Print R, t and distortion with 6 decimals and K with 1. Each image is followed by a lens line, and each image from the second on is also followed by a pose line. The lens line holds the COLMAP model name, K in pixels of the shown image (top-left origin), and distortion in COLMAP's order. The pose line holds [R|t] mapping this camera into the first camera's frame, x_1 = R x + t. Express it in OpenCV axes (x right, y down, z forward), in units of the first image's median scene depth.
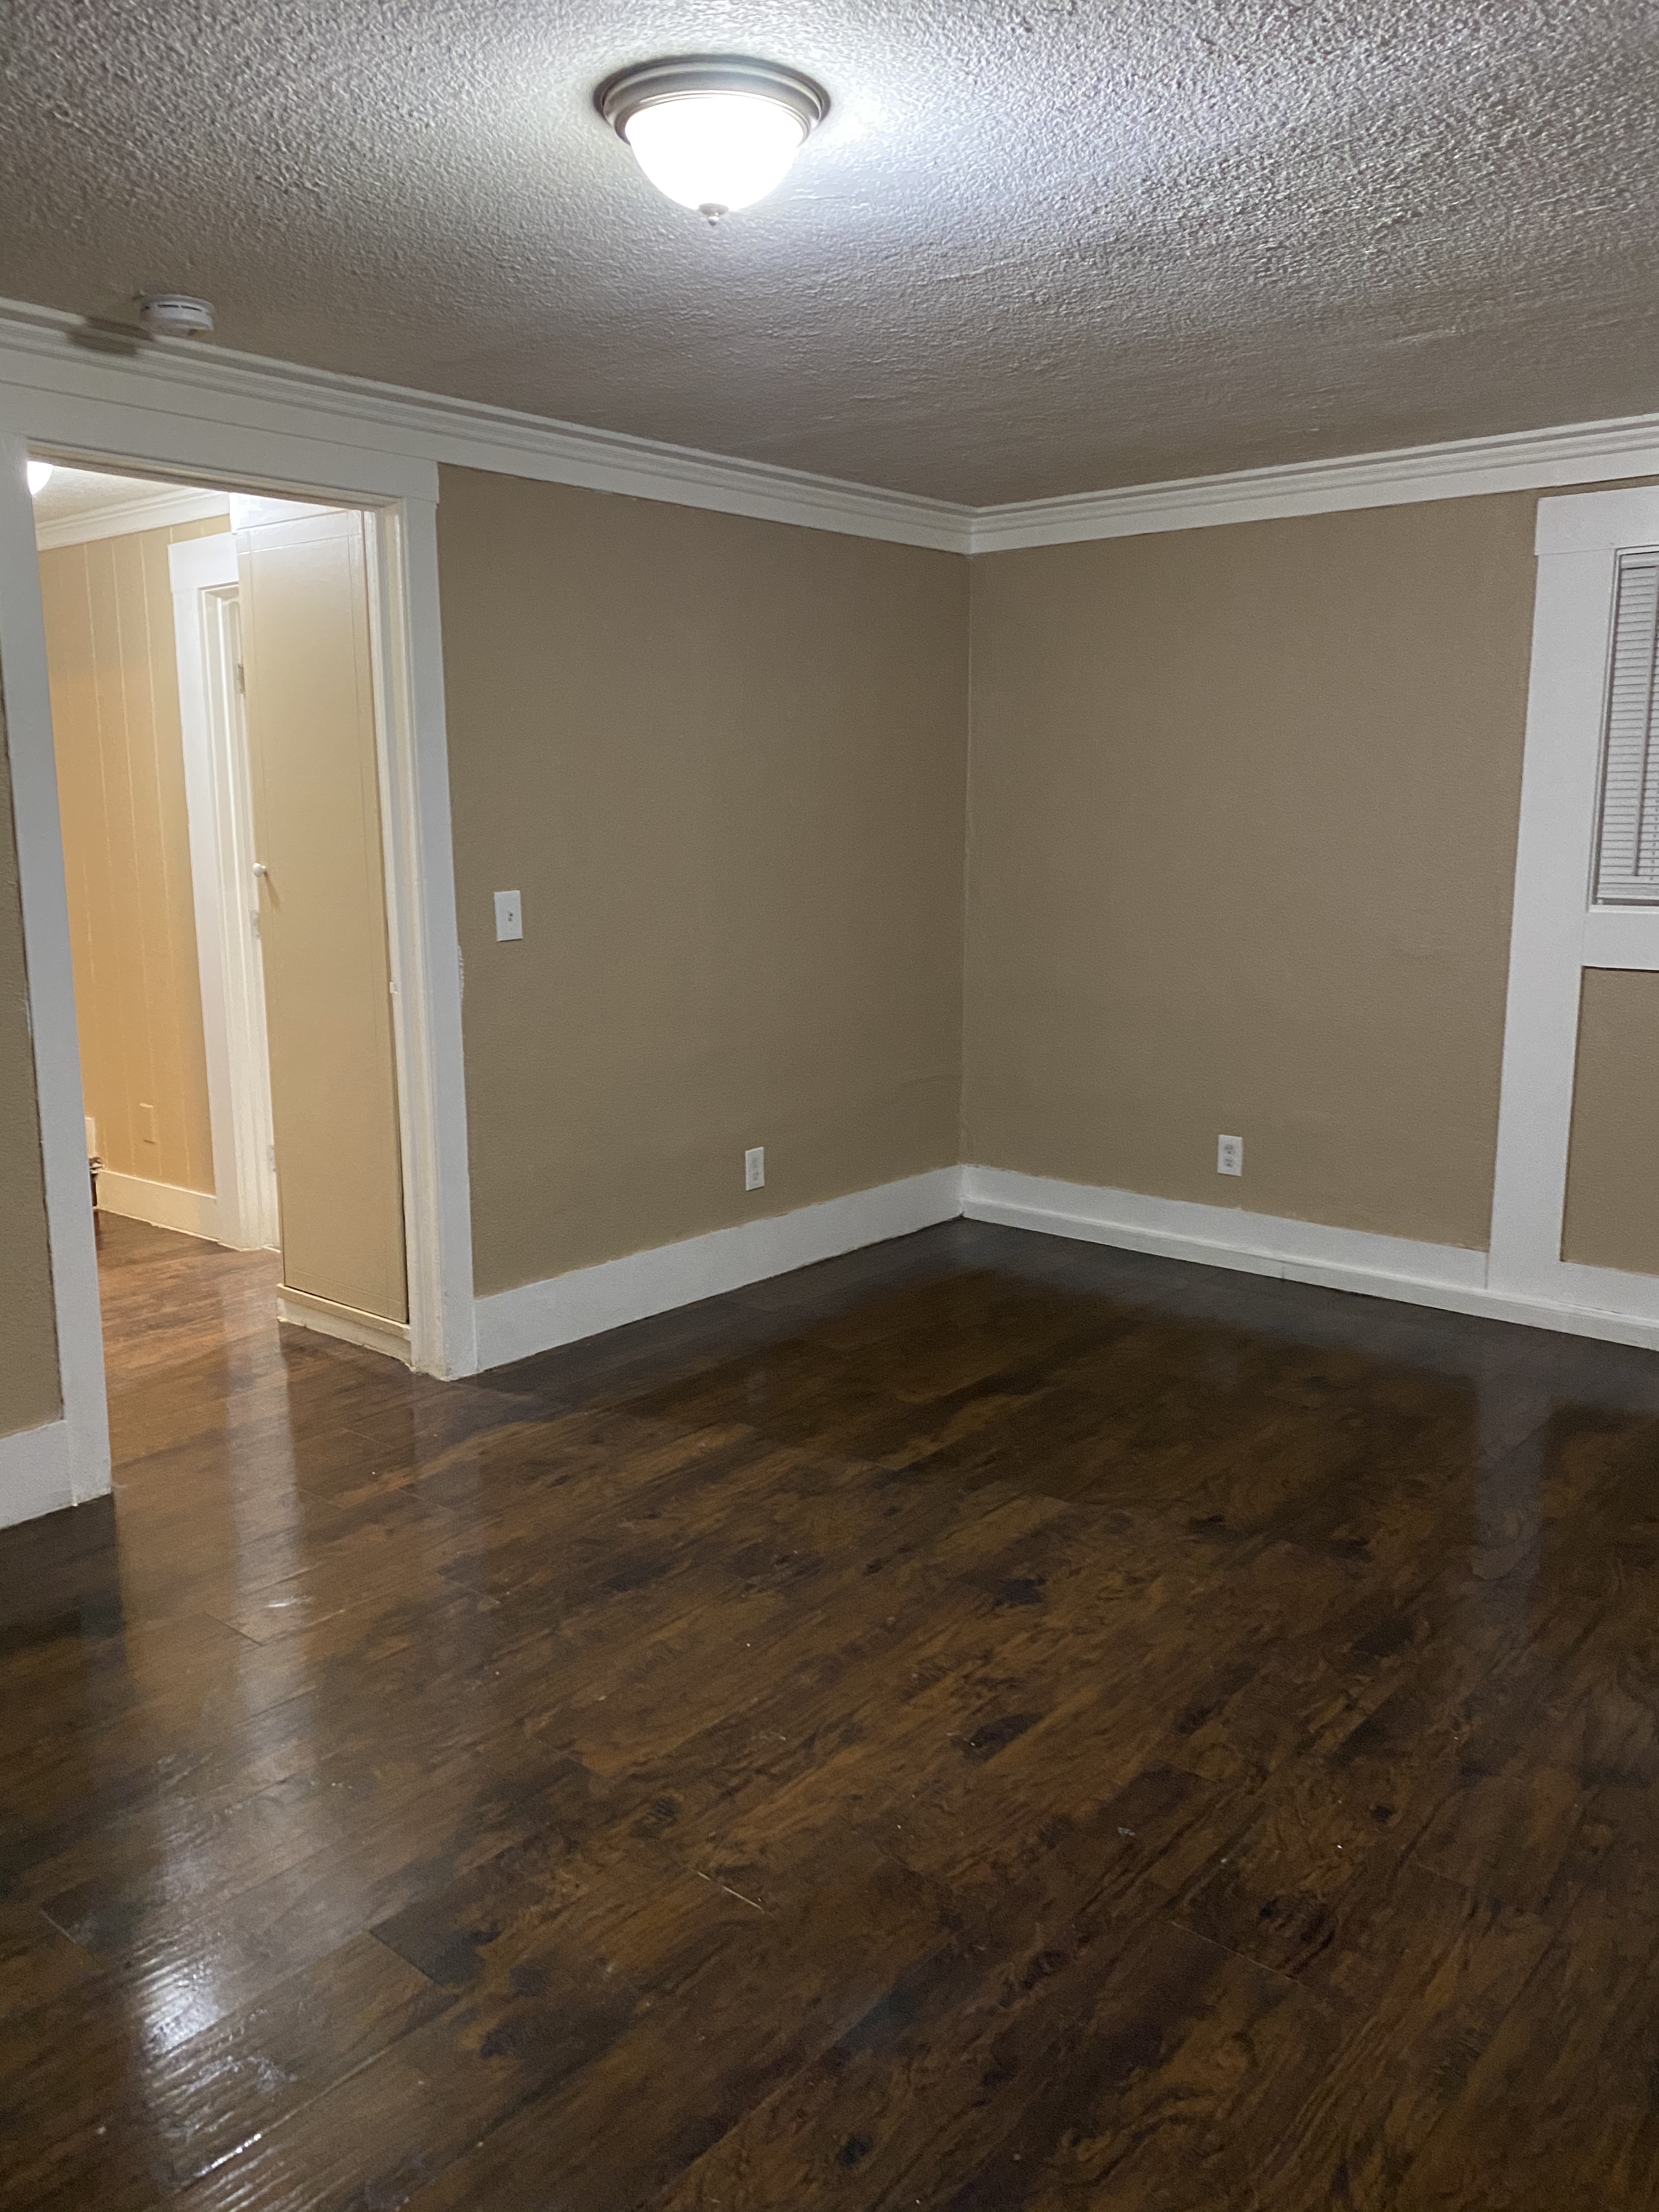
lens RADIAL K [[1686.7, 0, 820.1], [0, 1686.7, 1091.5], [0, 0, 1]] dist [0.043704, -0.036055]
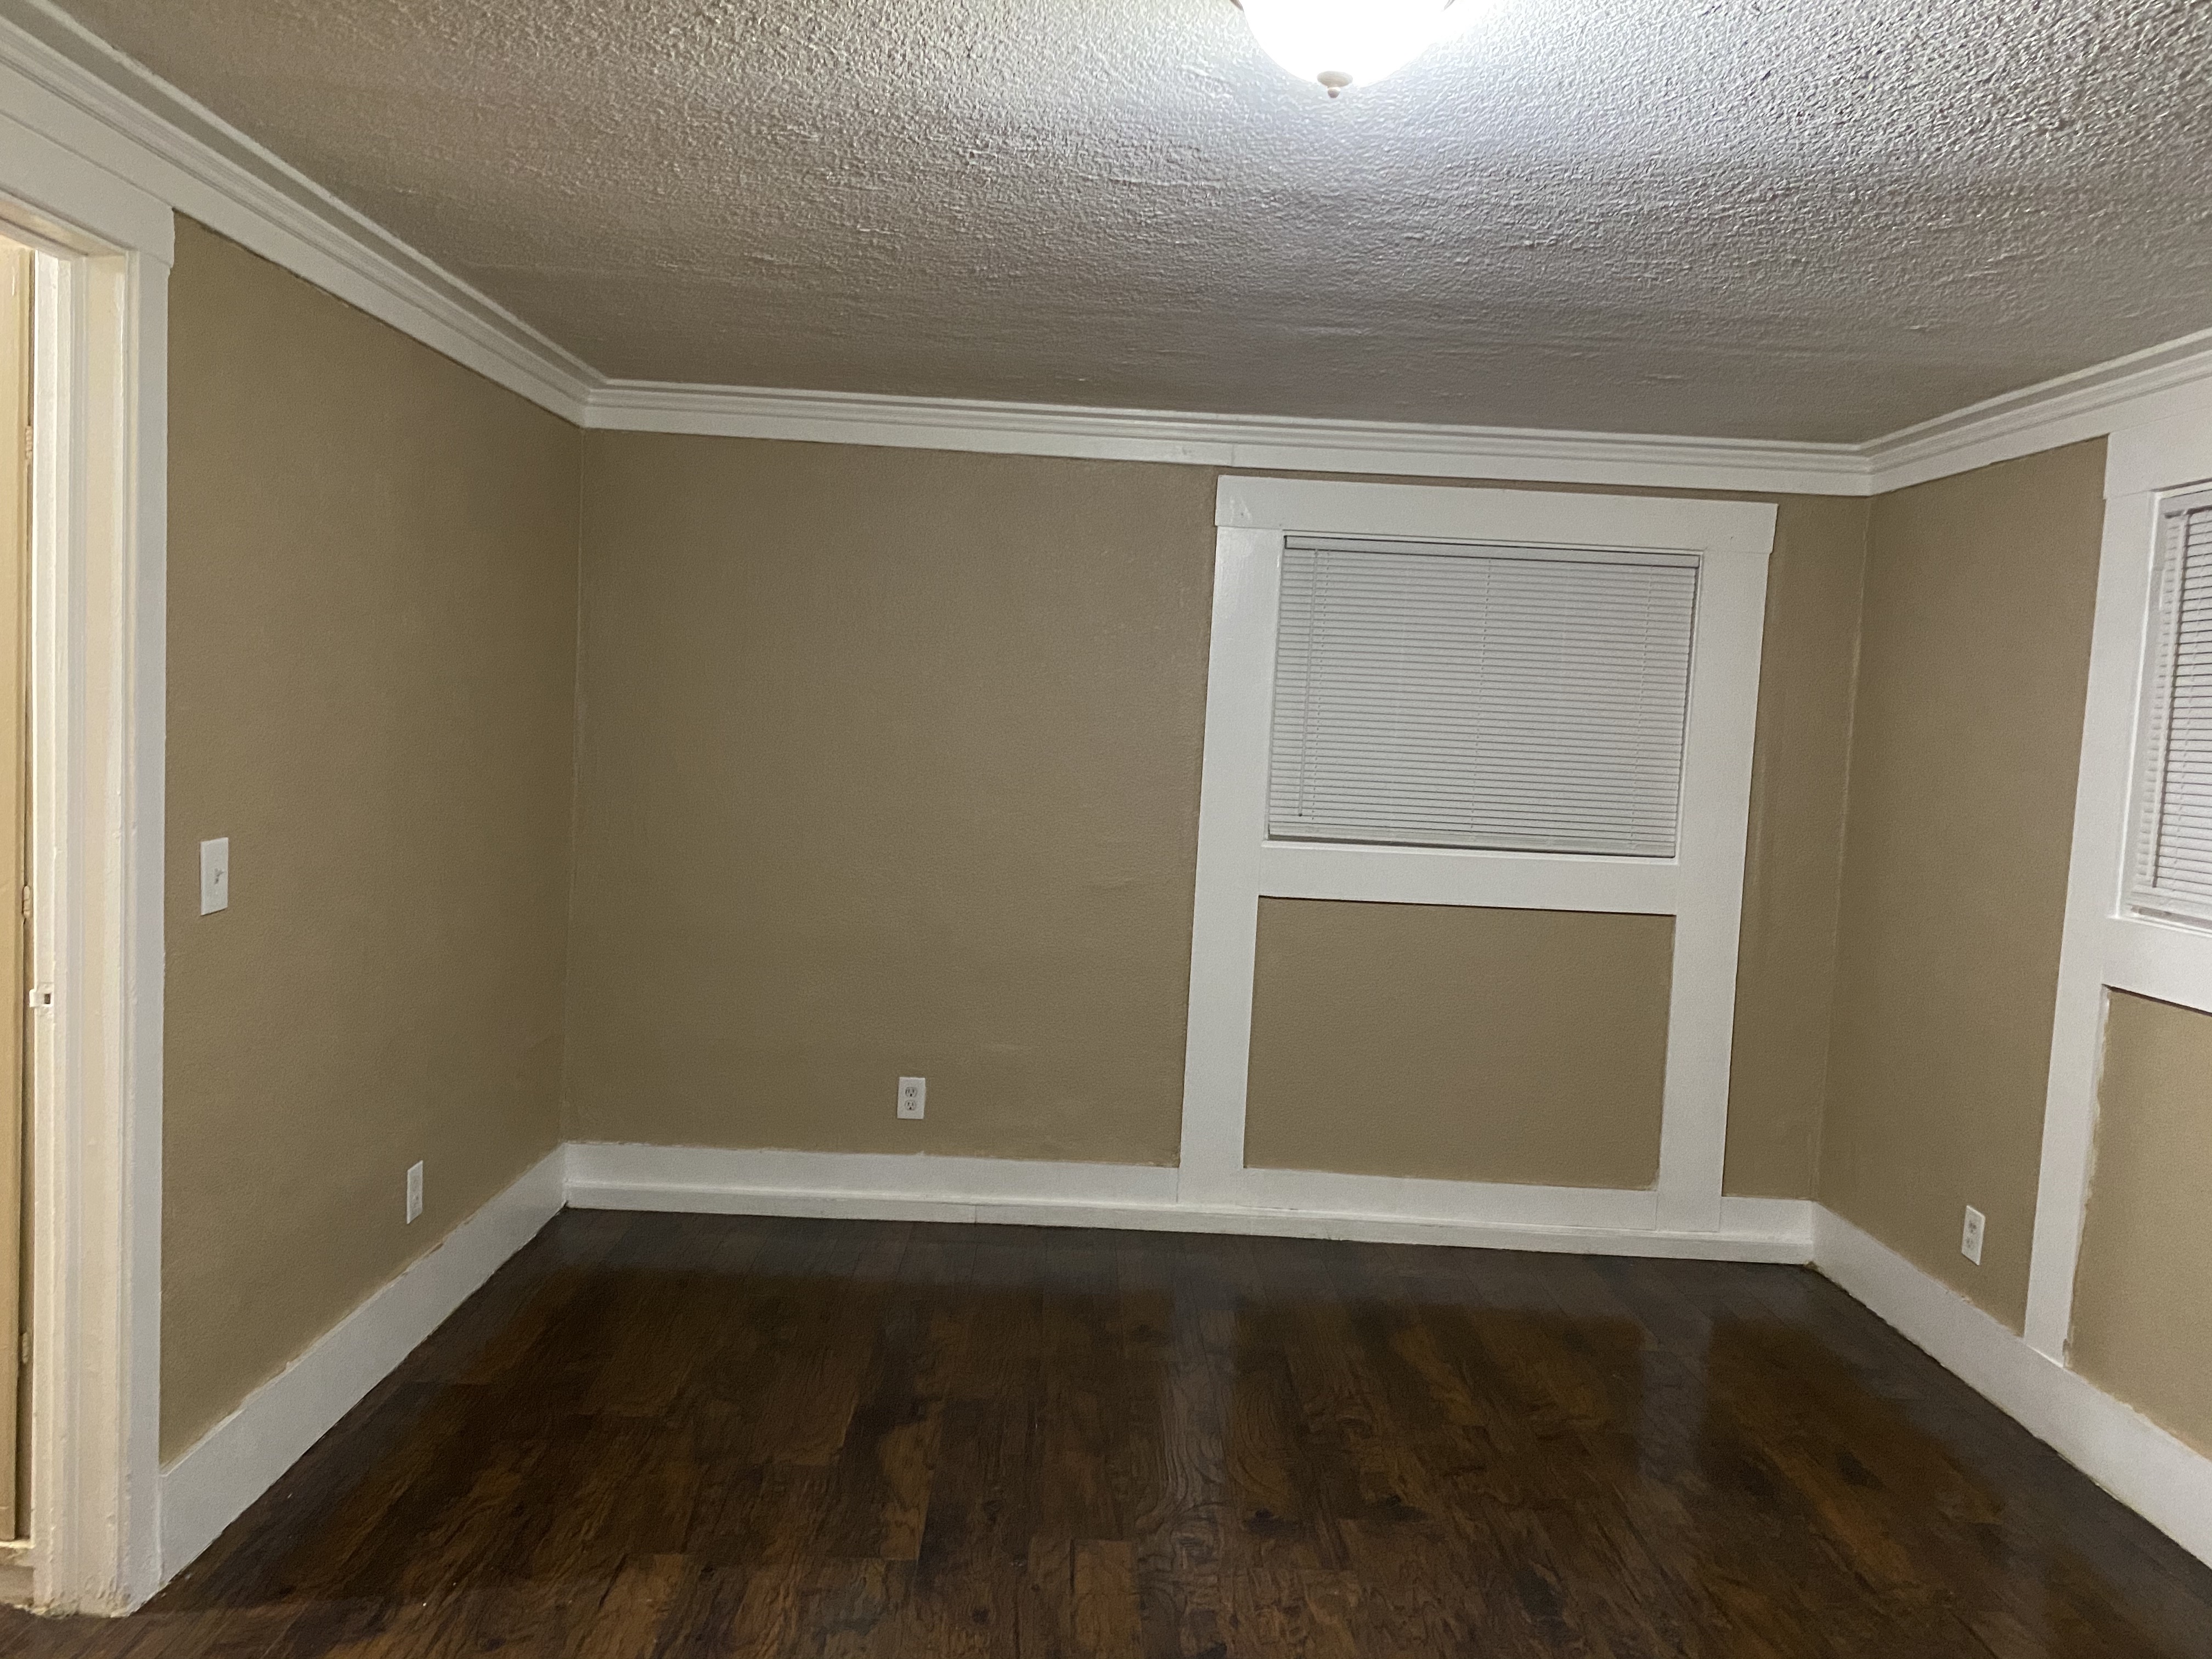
lens RADIAL K [[1686.7, 0, 1108.5], [0, 1686.7, 819.2], [0, 0, 1]] dist [0.043704, -0.036055]
pose [[0.752057, -0.001781, 0.659096, -0.330550], [0.059984, 0.996031, -0.065754, -0.054444], [-0.656363, 0.088986, 0.749179, 0.233915]]
